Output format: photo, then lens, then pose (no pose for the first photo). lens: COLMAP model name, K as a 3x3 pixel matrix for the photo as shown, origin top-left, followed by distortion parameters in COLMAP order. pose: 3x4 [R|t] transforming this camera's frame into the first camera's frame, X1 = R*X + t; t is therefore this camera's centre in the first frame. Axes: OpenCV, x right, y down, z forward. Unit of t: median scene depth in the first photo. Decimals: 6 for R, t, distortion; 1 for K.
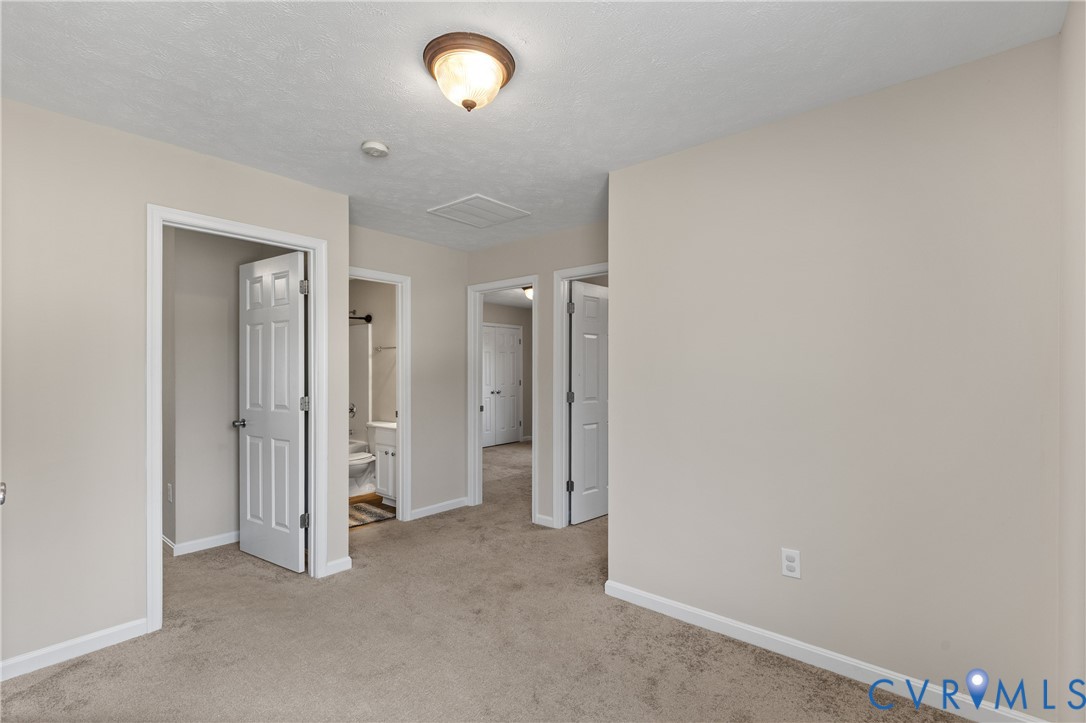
lens RADIAL K [[509.6, 0, 538.0], [0, 509.6, 367.3], [0, 0, 1]] dist [-0.000586, -0.001256]
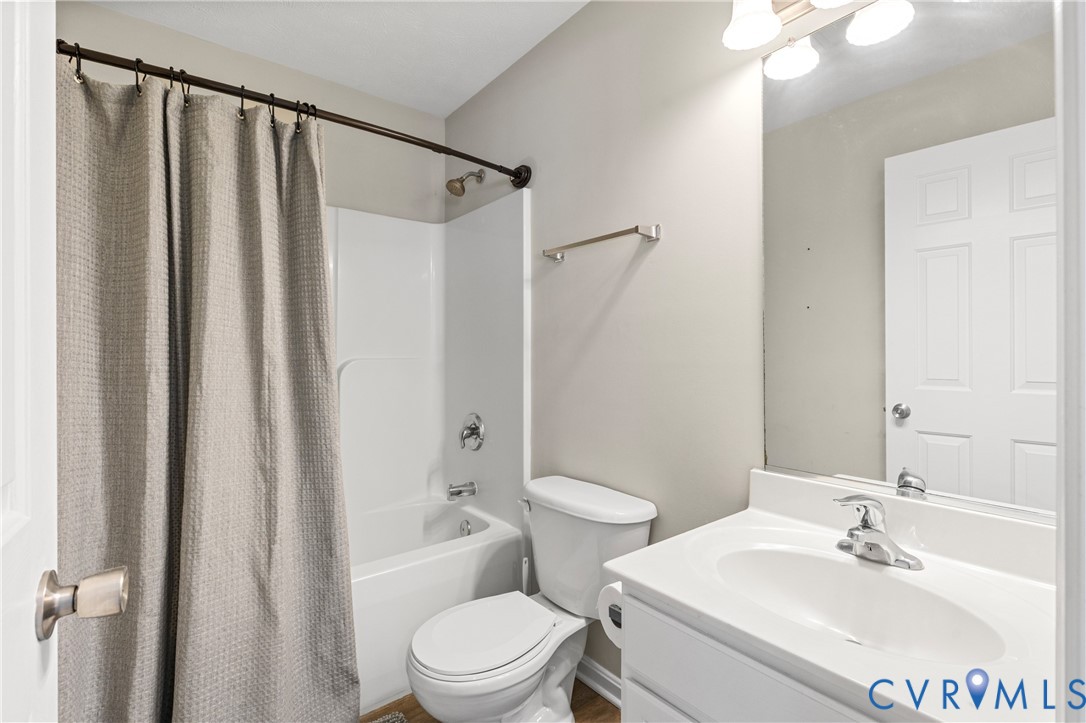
lens RADIAL K [[509.6, 0, 538.0], [0, 509.6, 367.3], [0, 0, 1]] dist [-0.000586, -0.001256]
pose [[0.975313, 0.009602, -0.220616, -0.370044], [-0.003901, 0.999647, 0.026262, 0.038970], [0.220791, -0.024754, 0.975007, 1.004817]]
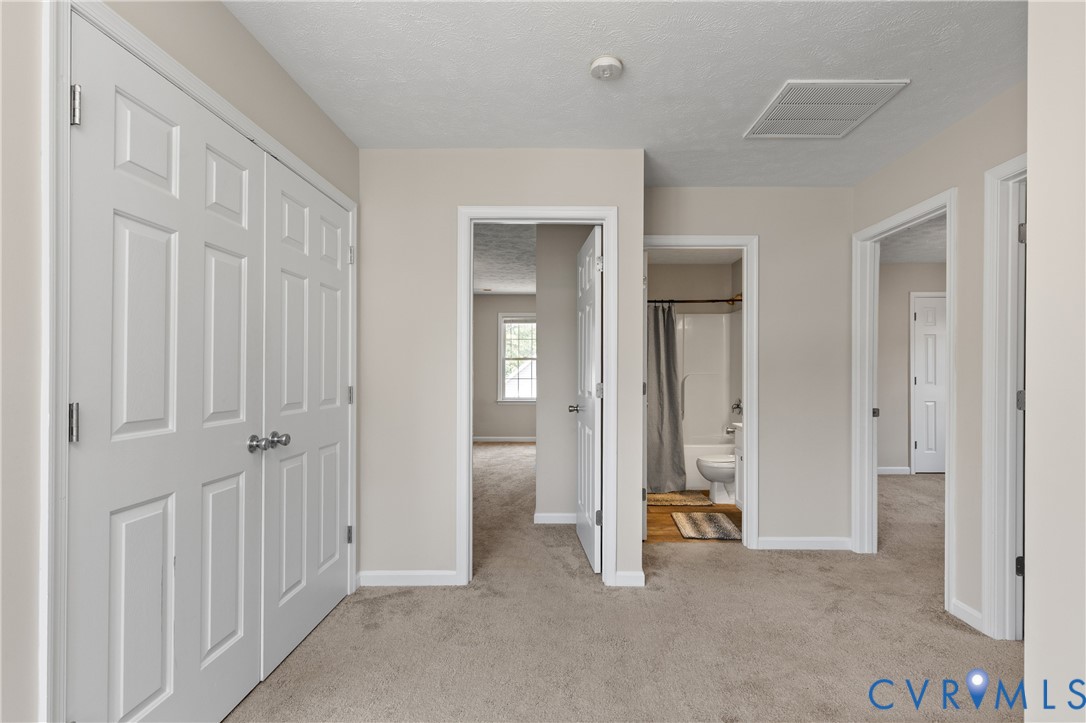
lens RADIAL K [[509.6, 0, 538.0], [0, 509.6, 367.3], [0, 0, 1]] dist [-0.000586, -0.001256]
pose [[0.642495, 0.001630, -0.766288, 0.140672], [0.000800, 0.999996, 0.002798, 0.021783], [0.766289, -0.002411, 0.642491, 0.263741]]
